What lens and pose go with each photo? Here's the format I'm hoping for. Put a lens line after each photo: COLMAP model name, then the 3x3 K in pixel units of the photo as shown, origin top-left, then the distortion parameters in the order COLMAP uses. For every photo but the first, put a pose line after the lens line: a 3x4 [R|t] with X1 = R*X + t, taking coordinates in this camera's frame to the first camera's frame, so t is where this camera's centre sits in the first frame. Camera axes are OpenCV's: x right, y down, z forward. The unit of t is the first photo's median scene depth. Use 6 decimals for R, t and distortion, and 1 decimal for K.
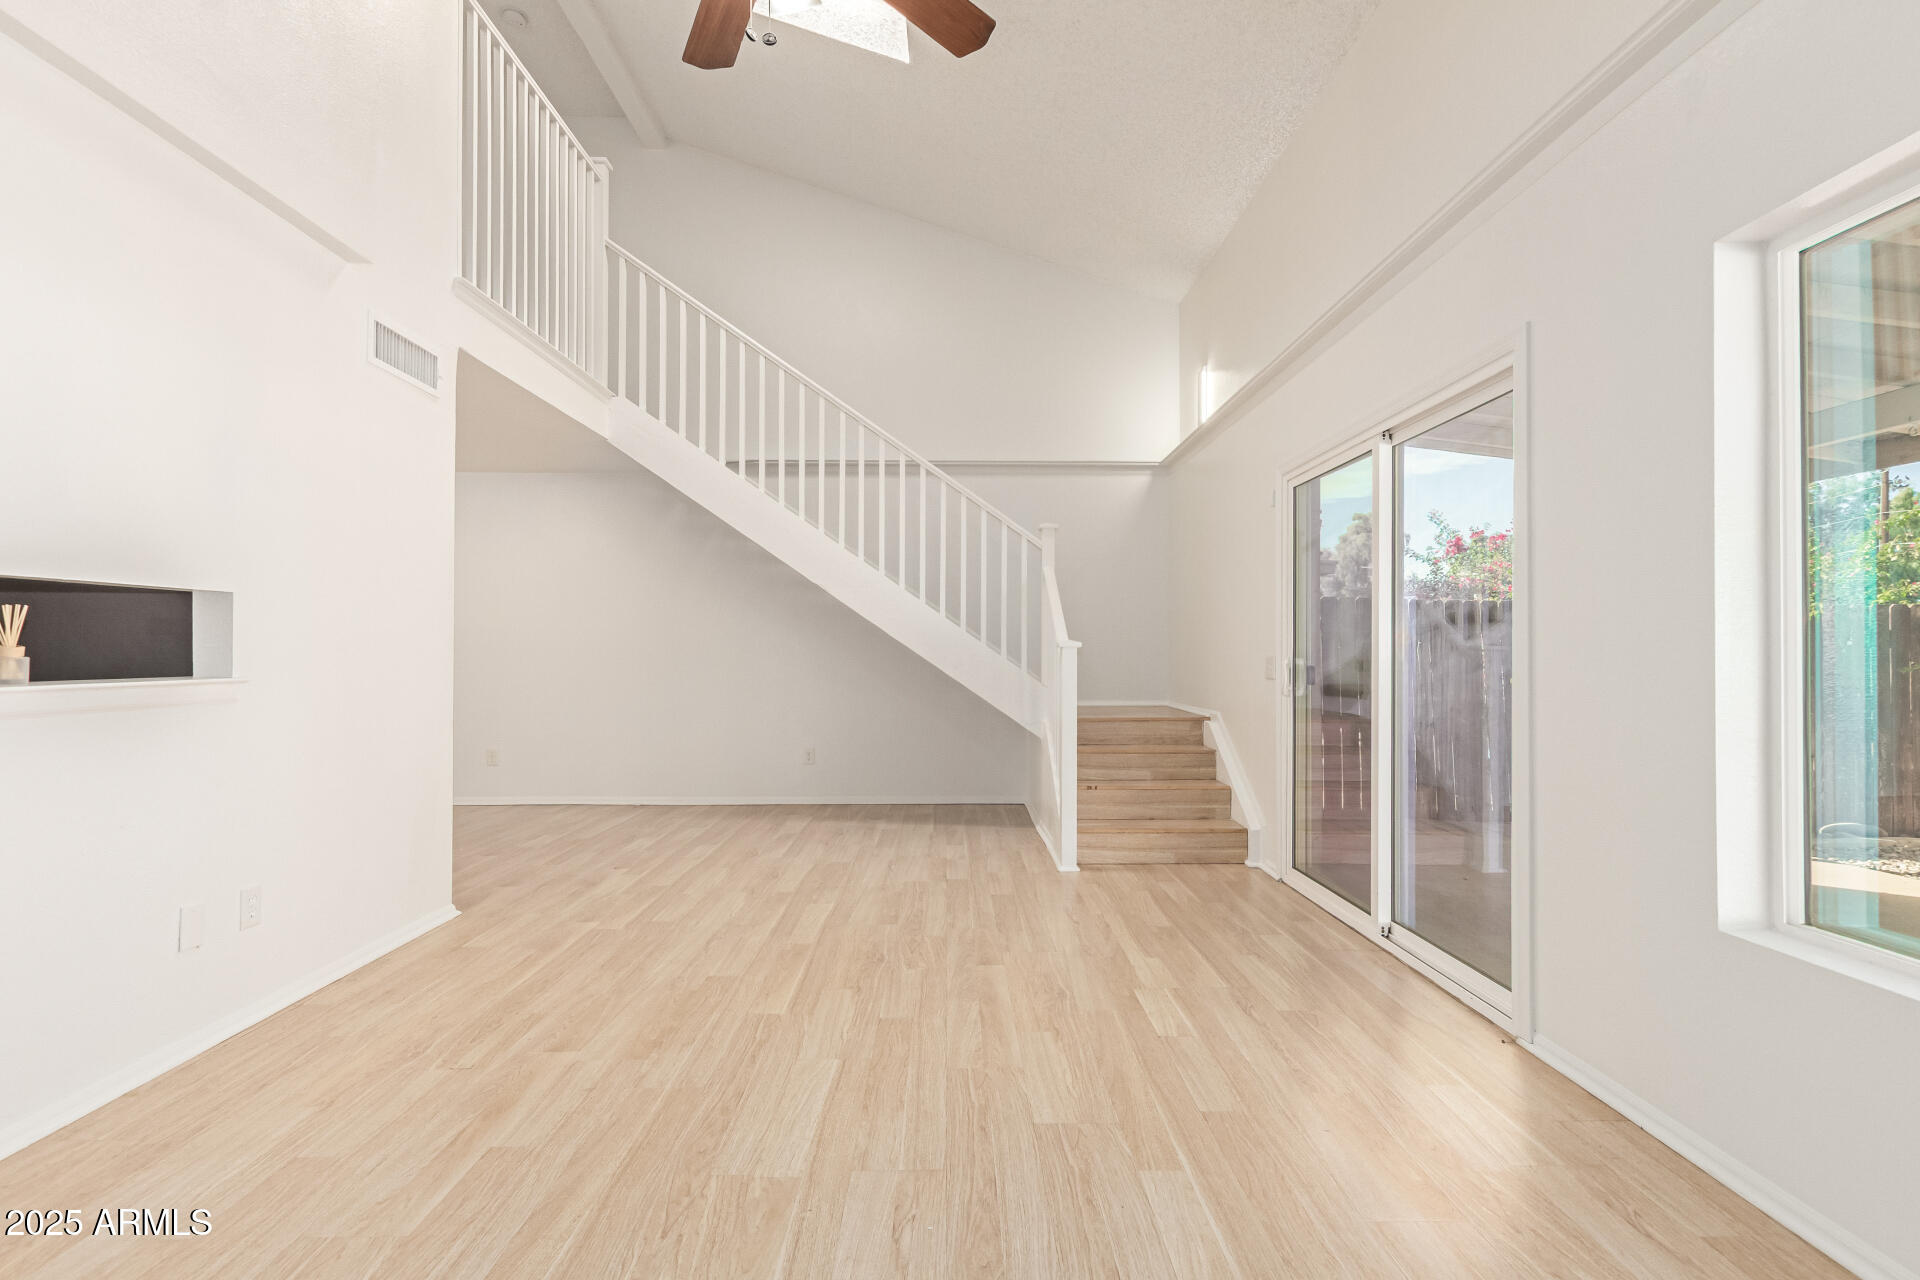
lens RADIAL K [[872.5, 0, 960.0], [0, 872.5, 640.0], [0, 0, 1]] dist [0.001067, 0.000676]
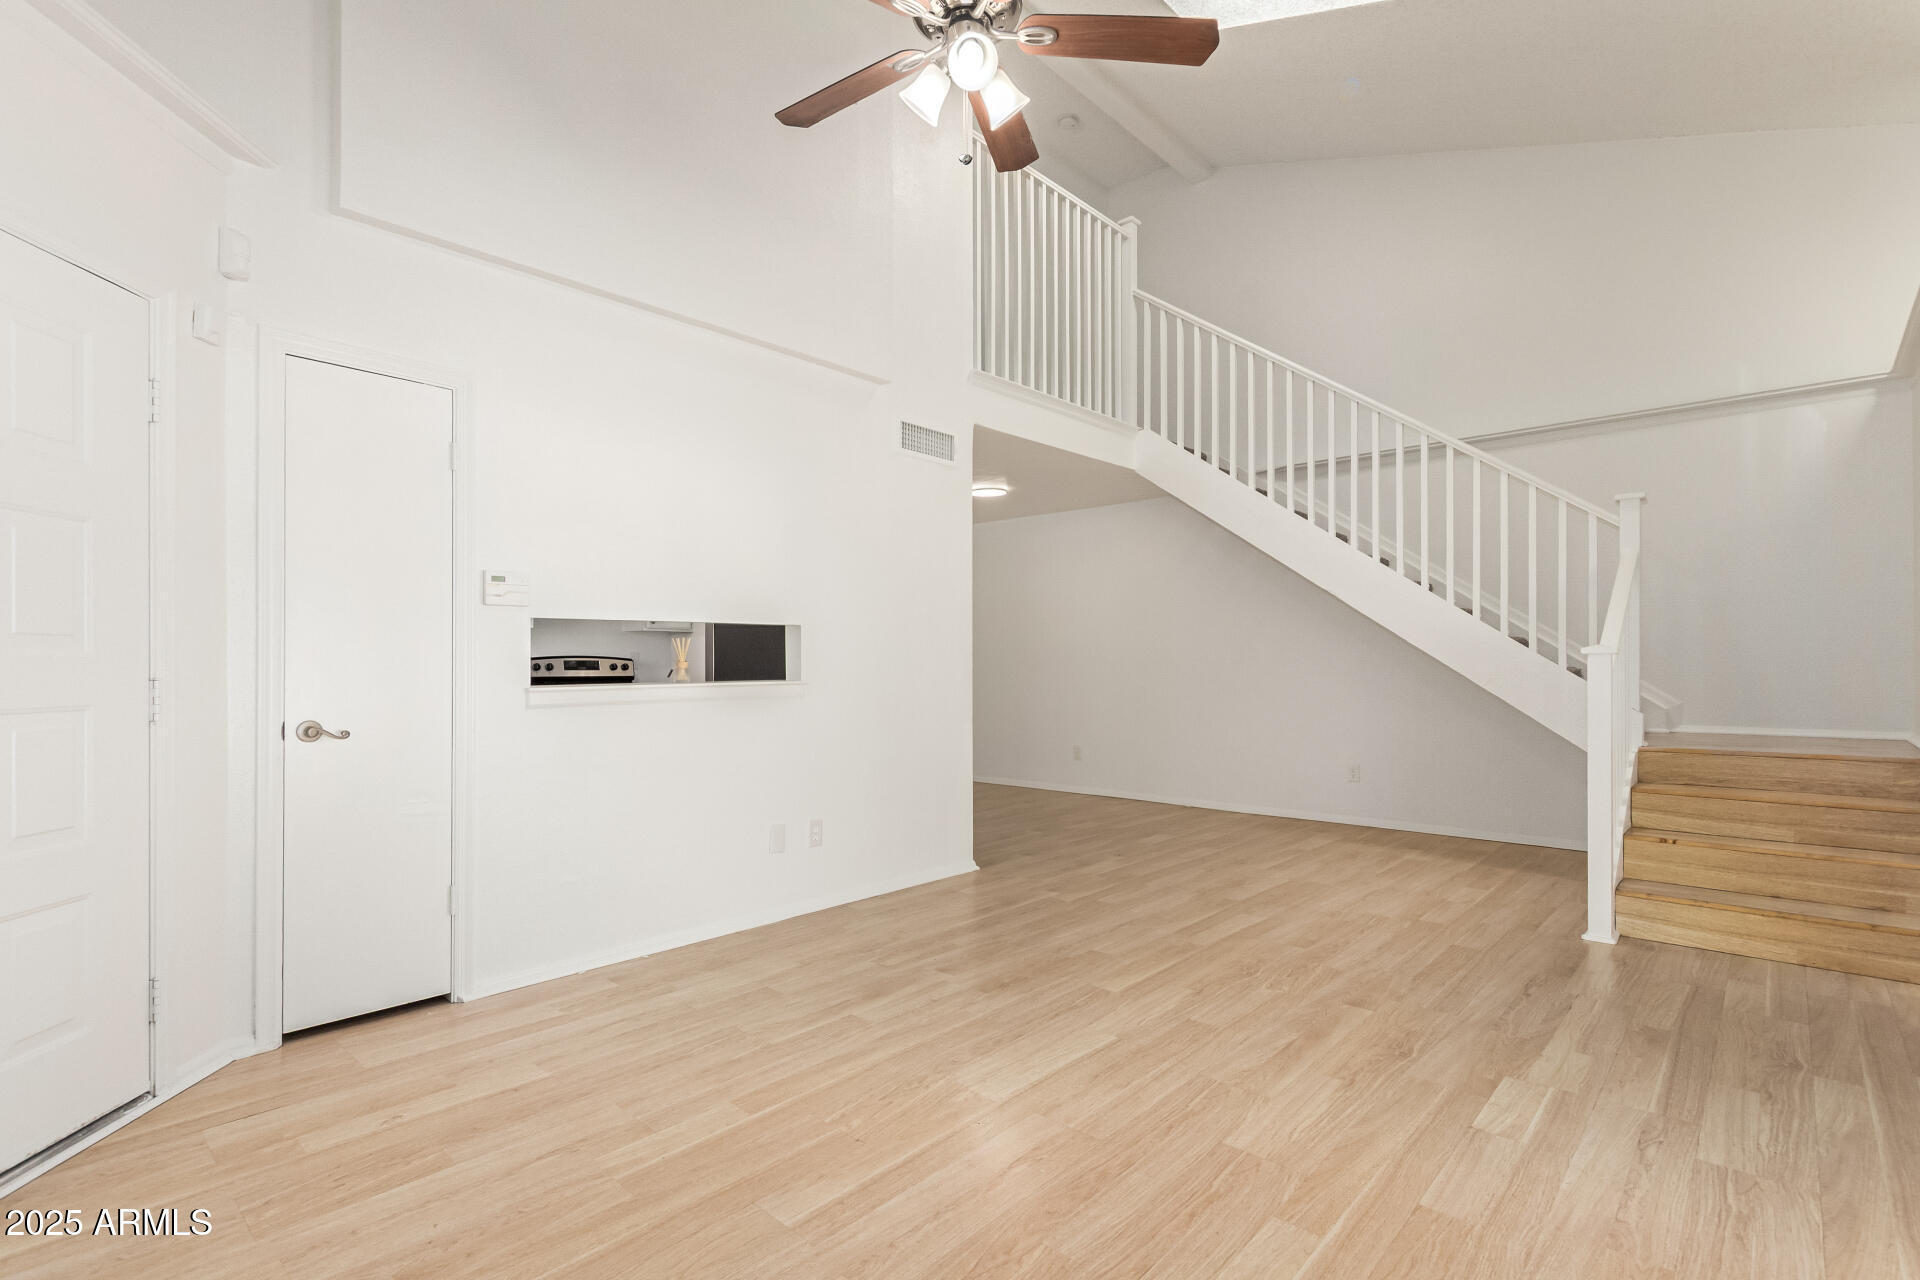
lens RADIAL K [[889.0, 0, 969.4], [0, 889.0, 653.0], [0, 0, 1]] dist [0.001937, 0.000122]
pose [[0.733114, -0.011604, -0.680006, 0.305748], [0.013835, 0.999902, -0.002147, 0.001350], [0.679965, -0.007834, 0.733203, 0.042379]]
